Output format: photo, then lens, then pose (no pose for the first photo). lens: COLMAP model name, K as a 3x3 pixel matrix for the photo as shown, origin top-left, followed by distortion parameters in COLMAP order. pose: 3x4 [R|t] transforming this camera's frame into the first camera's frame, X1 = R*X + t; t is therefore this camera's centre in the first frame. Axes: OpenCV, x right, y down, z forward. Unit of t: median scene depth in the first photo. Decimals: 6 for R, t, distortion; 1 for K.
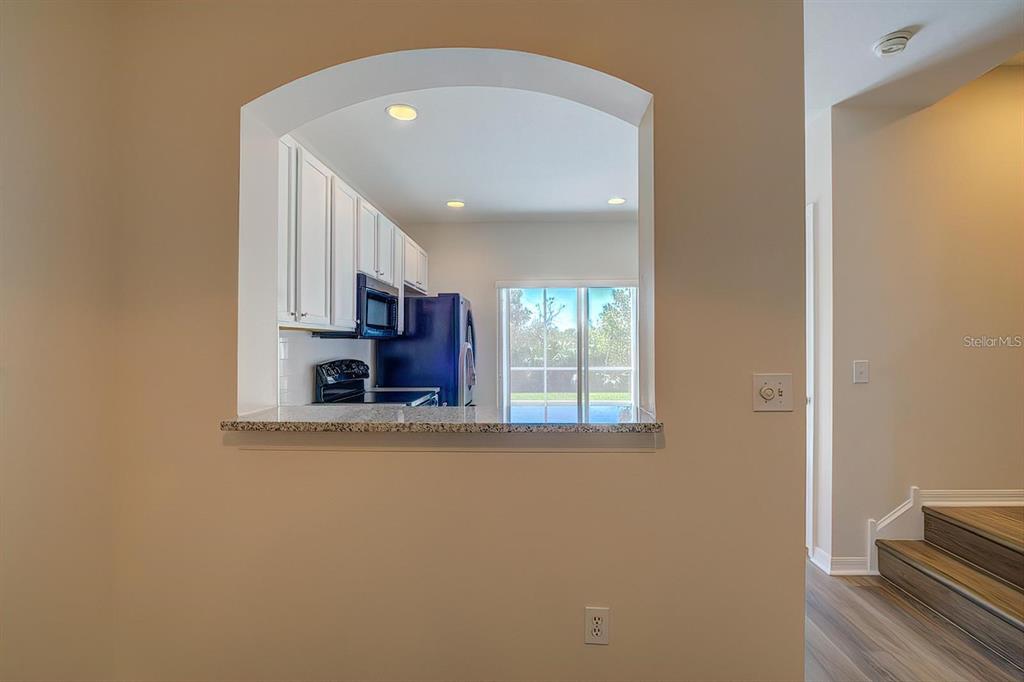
lens RADIAL K [[465.9, 0, 522.3], [0, 465.9, 345.6], [0, 0, 1]] dist [-0.016004, 0.000051]
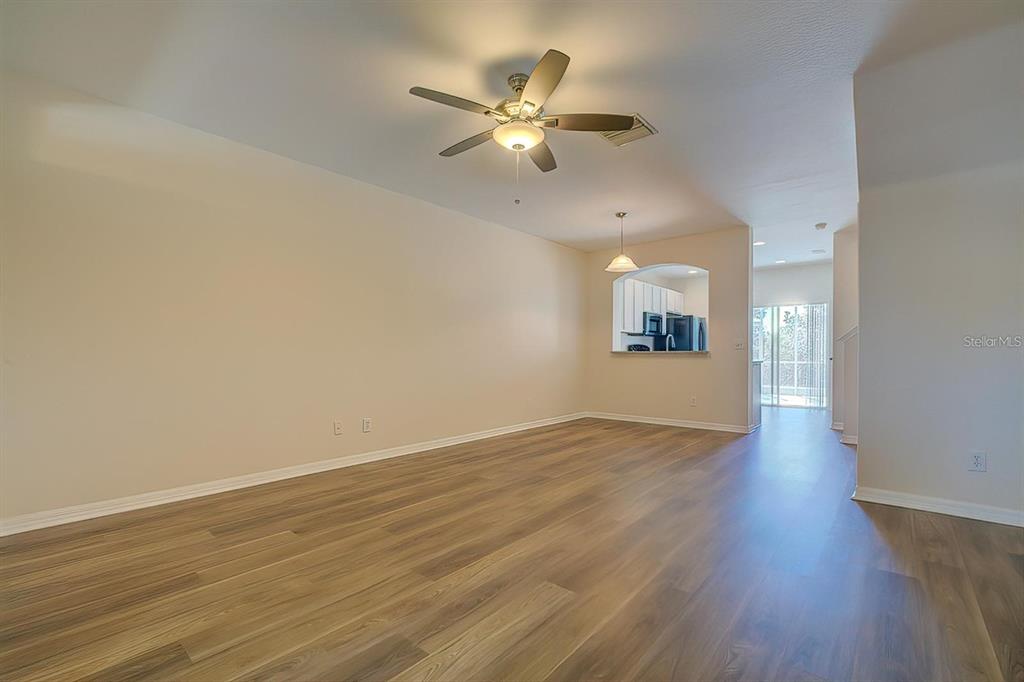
lens RADIAL K [[444.9, 0, 514.0], [0, 444.9, 350.0], [0, 0, 1]] dist [-0.012098, 0.000405]
pose [[0.784285, 0.002285, -0.620397, 0.634029], [-0.007285, 0.999958, -0.005526, 0.083694], [0.620358, 0.008854, 0.784268, -1.438953]]
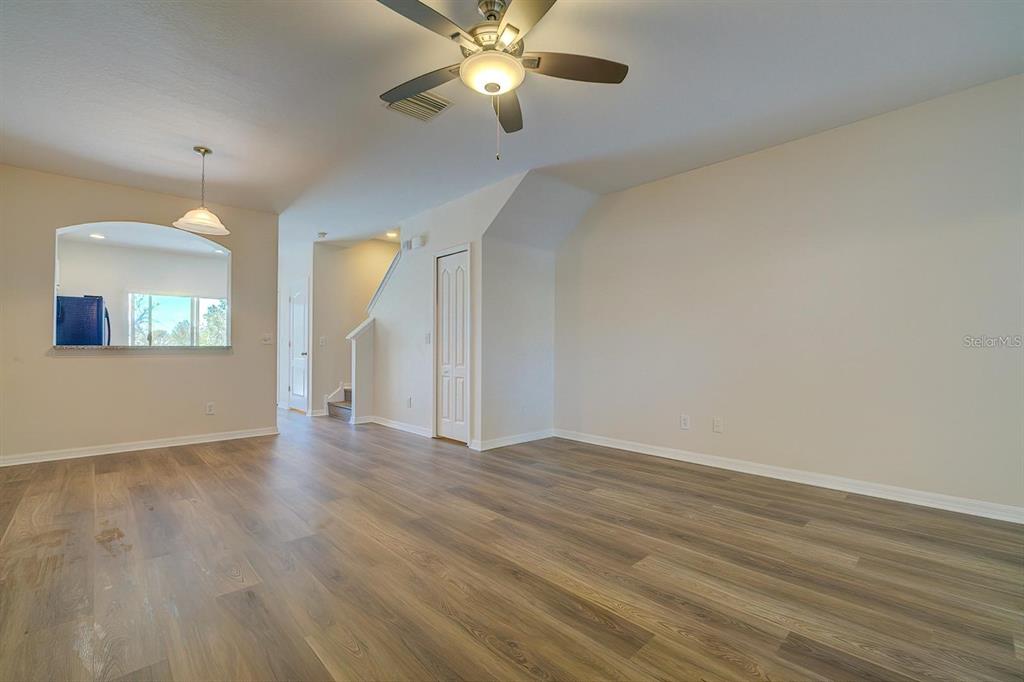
lens RADIAL K [[436.3, 0, 506.4], [0, 436.3, 344.8], [0, 0, 1]] dist [-0.021801, -0.000168]
pose [[0.710691, 0.011842, 0.703405, -0.239973], [-0.002099, 0.999890, -0.014713, 0.088935], [-0.703502, 0.008980, 0.710637, -1.257002]]
